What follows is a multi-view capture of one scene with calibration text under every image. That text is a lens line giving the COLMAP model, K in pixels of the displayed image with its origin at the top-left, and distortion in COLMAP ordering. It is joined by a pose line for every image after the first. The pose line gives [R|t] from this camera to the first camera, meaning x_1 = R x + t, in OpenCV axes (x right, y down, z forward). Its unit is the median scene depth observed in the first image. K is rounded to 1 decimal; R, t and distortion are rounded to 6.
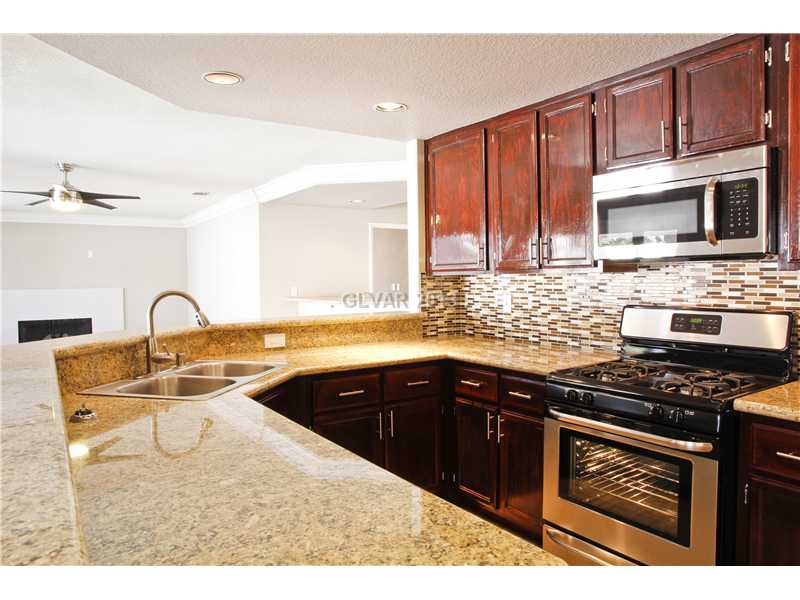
lens RADIAL K [[548.9, 0, 400.0], [0, 548.9, 300.0], [0, 0, 1]] dist [-0.076955, 0.003804]
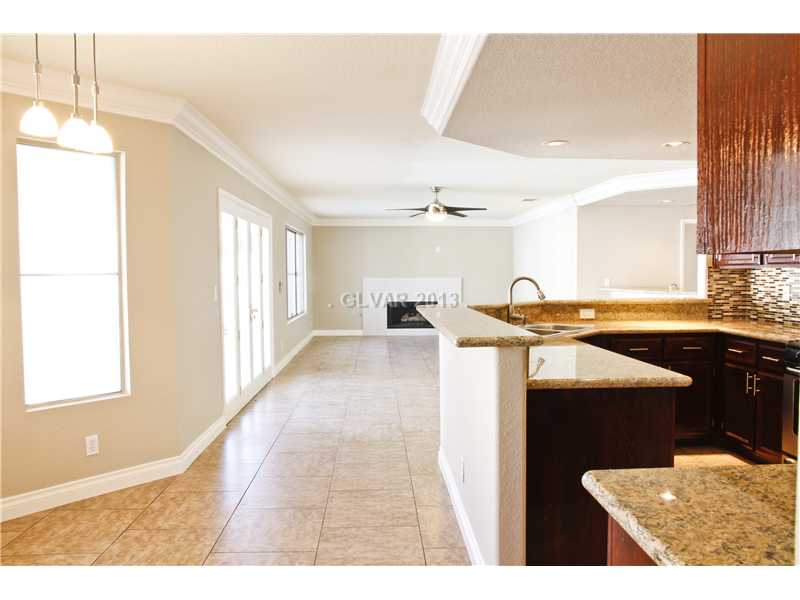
lens RADIAL K [[573.2, 0, 400.0], [0, 573.2, 300.0], [0, 0, 1]] dist [-0.100972, 0.084865]
pose [[0.852092, 0.031063, -0.522470, 0.108494], [-0.024702, 0.999512, 0.019137, 0.018687], [0.522809, -0.003401, 0.852443, -0.438283]]
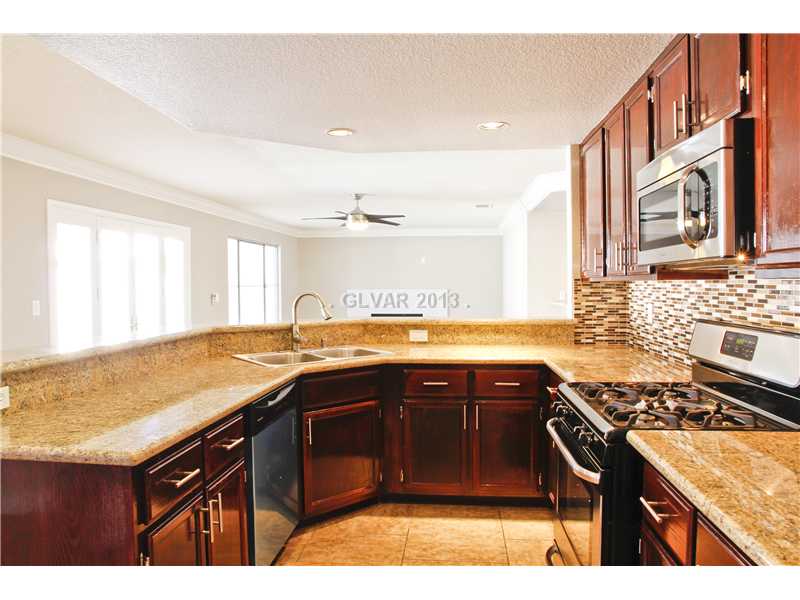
lens RADIAL K [[548.9, 0, 400.0], [0, 548.9, 300.0], [0, 0, 1]] dist [-0.076955, 0.003804]
pose [[0.765889, 0.026590, -0.642423, 0.431042], [-0.028860, 0.999559, 0.006965, -0.009043], [0.642325, 0.013206, 0.766319, 0.045717]]
